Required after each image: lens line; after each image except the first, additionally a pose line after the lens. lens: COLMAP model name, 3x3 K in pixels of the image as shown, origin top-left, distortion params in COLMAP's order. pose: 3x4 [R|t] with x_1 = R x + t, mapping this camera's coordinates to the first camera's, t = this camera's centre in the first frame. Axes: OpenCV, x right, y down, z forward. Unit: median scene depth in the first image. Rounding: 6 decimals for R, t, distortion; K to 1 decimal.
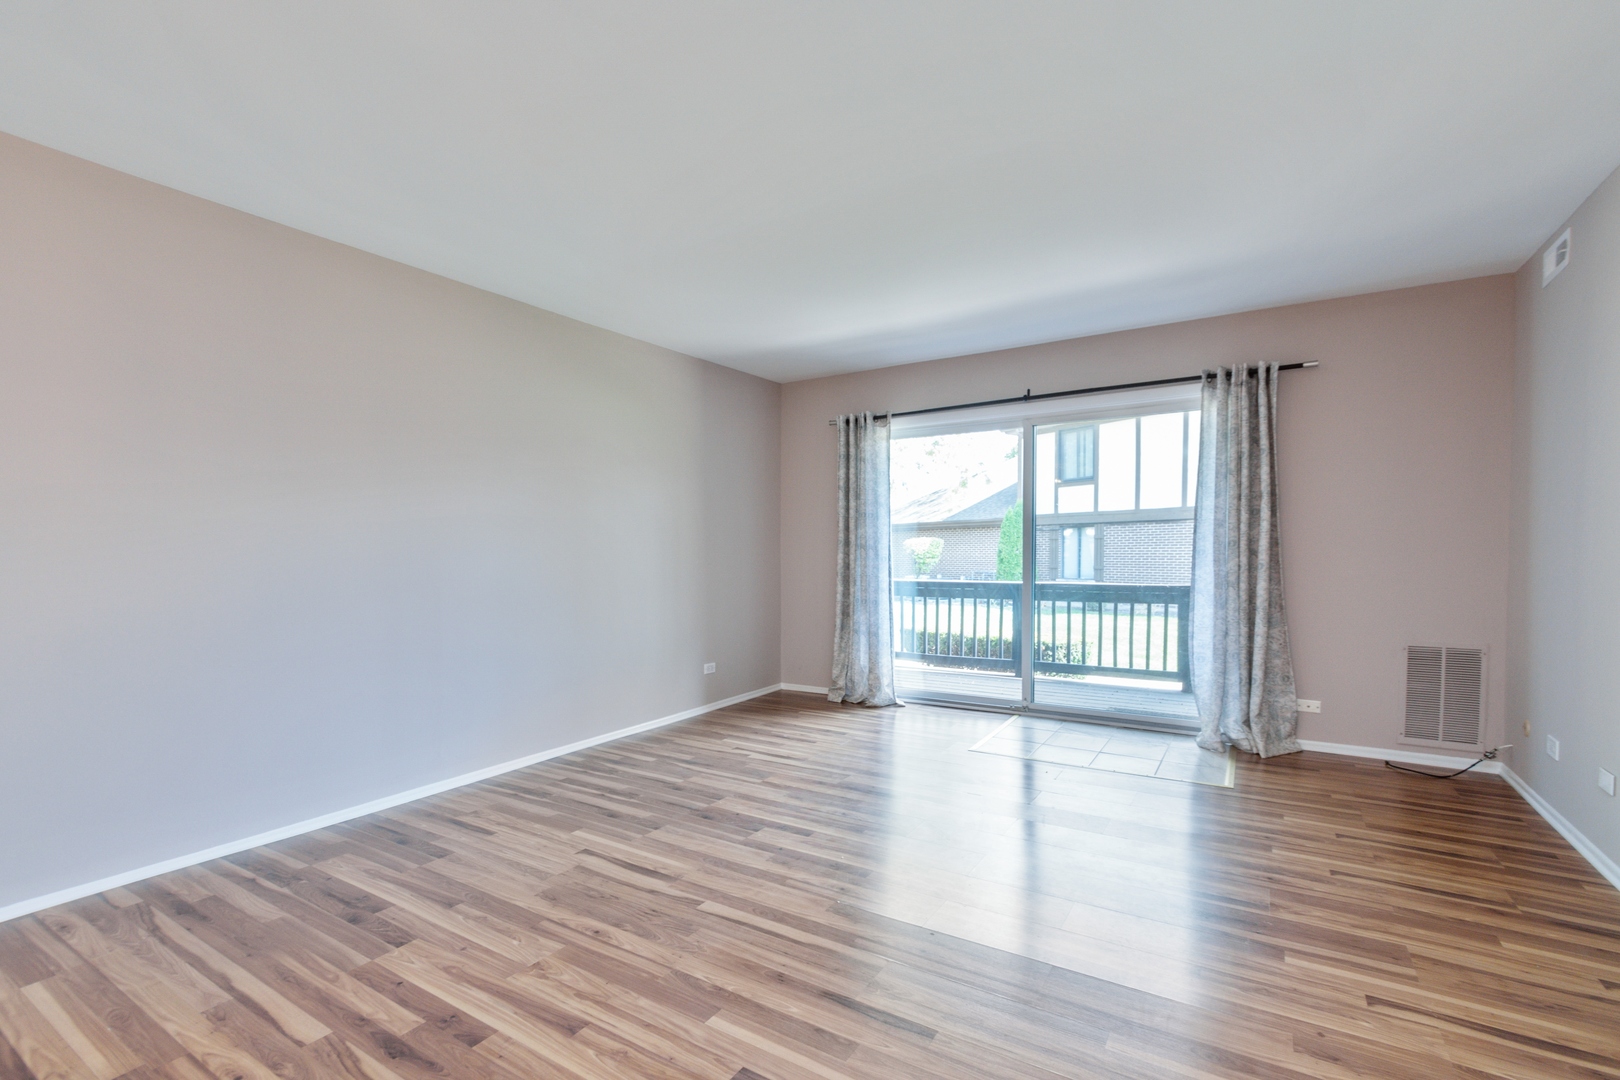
lens RADIAL K [[725.9, 0, 814.6], [0, 725.9, 572.0], [0, 0, 1]] dist [0.003514, -0.003171]
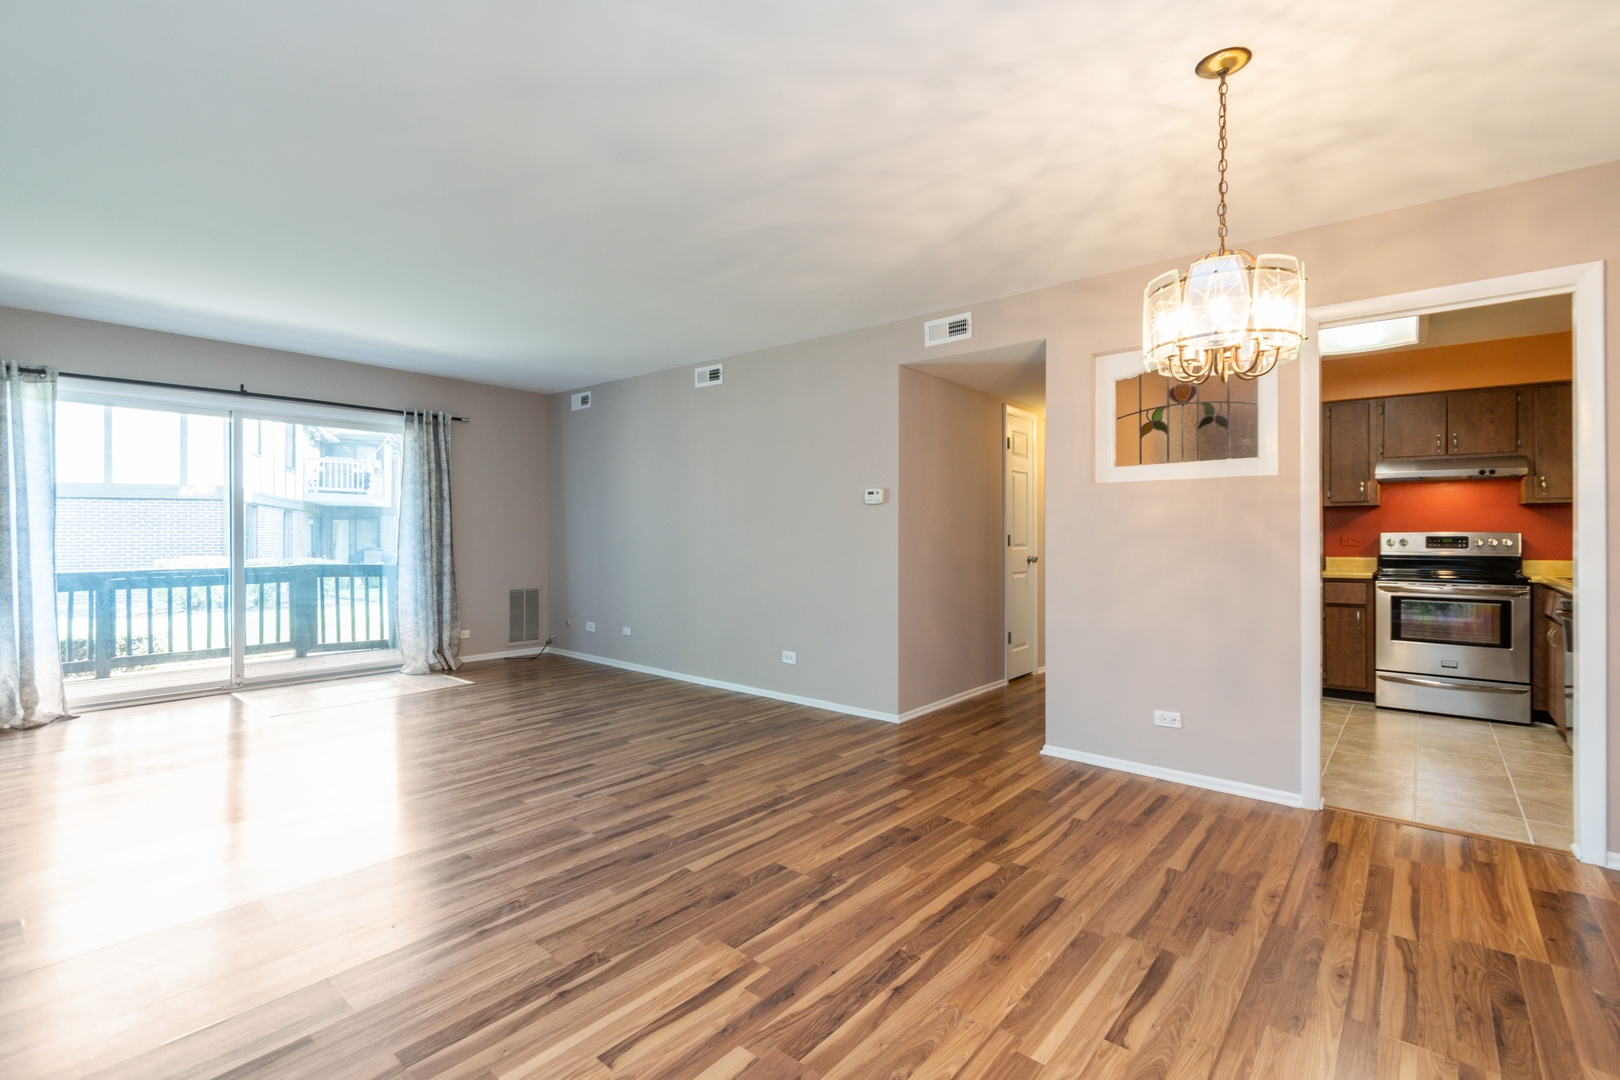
lens RADIAL K [[725.9, 0, 815.9], [0, 725.9, 537.7], [0, 0, 1]] dist [0.003514, -0.003171]
pose [[0.134997, 0.000205, 0.990846, -0.739157], [0.026056, 0.999653, -0.003757, -0.001375], [-0.990503, 0.026325, 0.134945, 0.082892]]
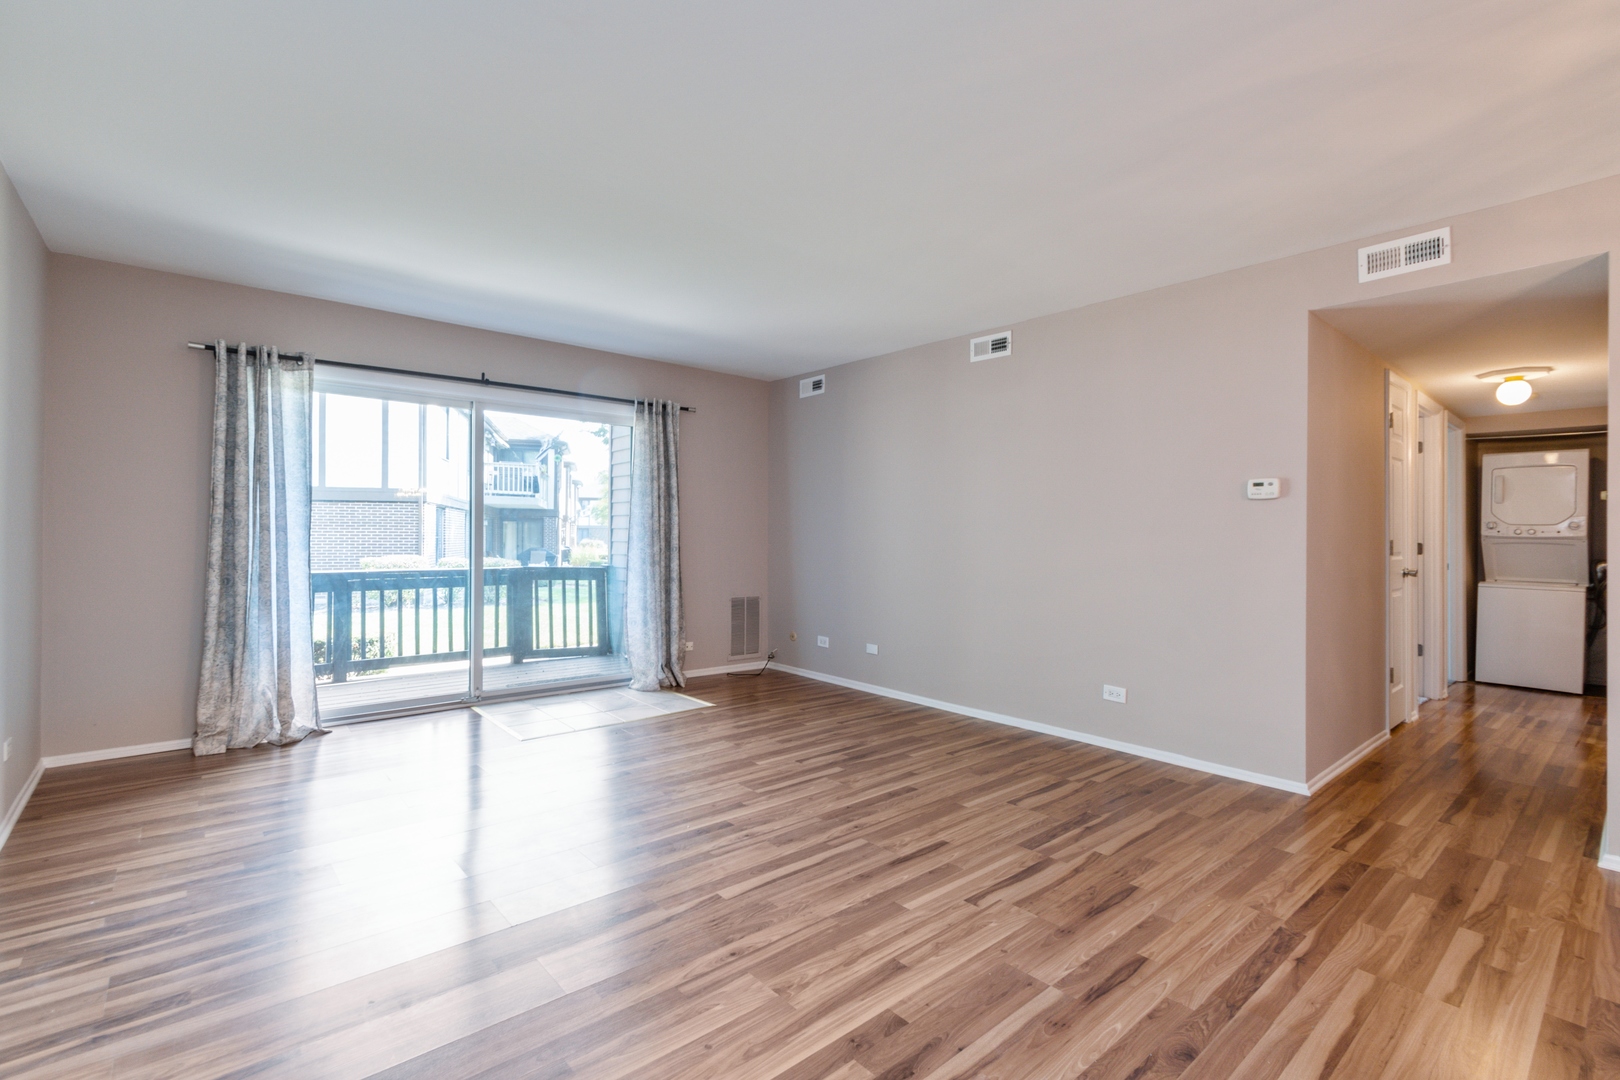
lens RADIAL K [[725.9, 0, 821.2], [0, 725.9, 536.7], [0, 0, 1]] dist [0.003514, -0.003171]
pose [[0.291374, 0.006517, 0.956587, -0.606575], [0.018872, 0.999743, -0.012560, -0.008564], [-0.956423, 0.021713, 0.291176, 0.326567]]
